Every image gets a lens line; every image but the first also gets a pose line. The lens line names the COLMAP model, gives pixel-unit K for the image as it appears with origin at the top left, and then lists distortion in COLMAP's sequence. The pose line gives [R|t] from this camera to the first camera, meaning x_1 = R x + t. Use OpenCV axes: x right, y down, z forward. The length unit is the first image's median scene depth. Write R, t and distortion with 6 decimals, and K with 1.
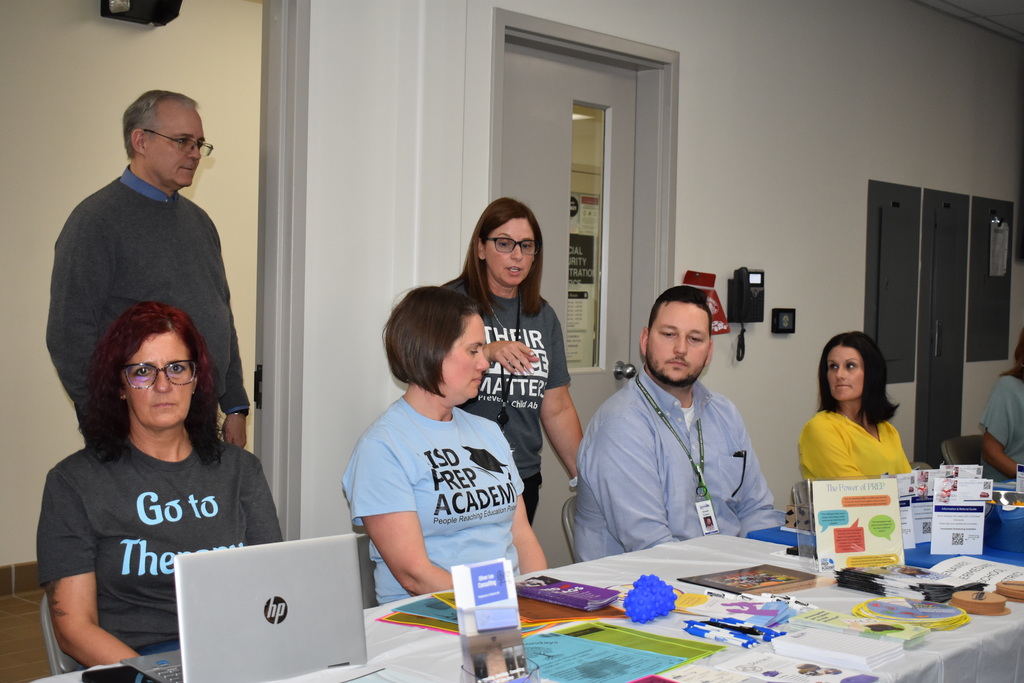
lens RADIAL K [[1417.7, 0, 521.9], [0, 1417.7, 344.9], [0, 0, 1]] dist [-0.015400, 0.000000]
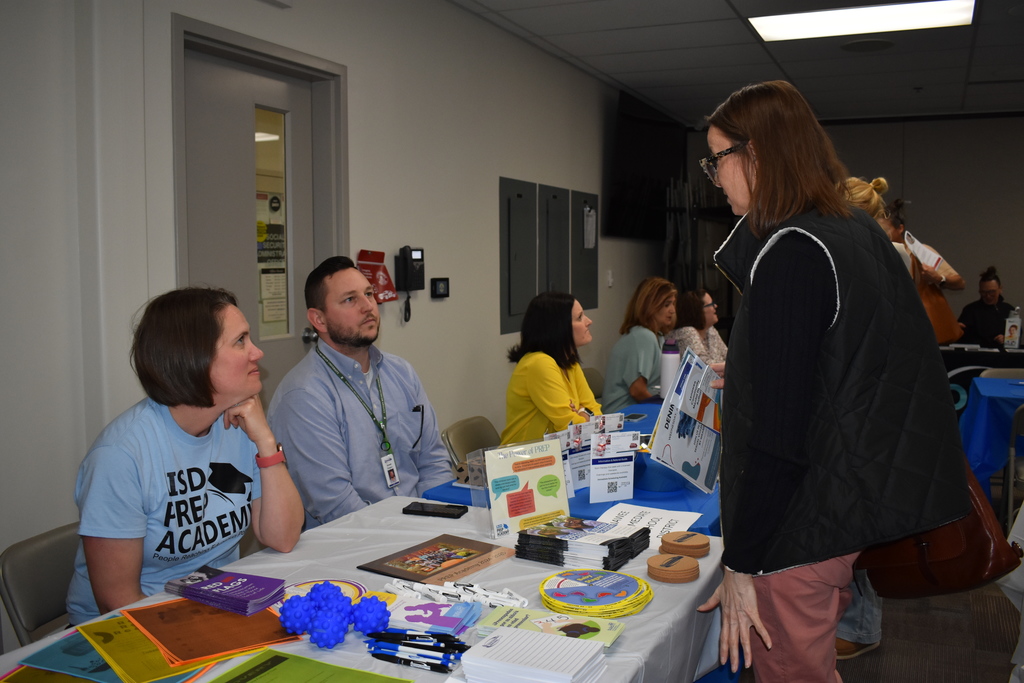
lens RADIAL K [[873.1, 0, 520.2], [0, 873.1, 342.0], [0, 0, 1]] dist [-0.129680, 0.011265]
pose [[0.959019, -0.052142, 0.278501, 0.037354], [0.037040, 0.997558, 0.059219, -0.013077], [-0.280909, -0.046477, 0.958608, 0.252751]]
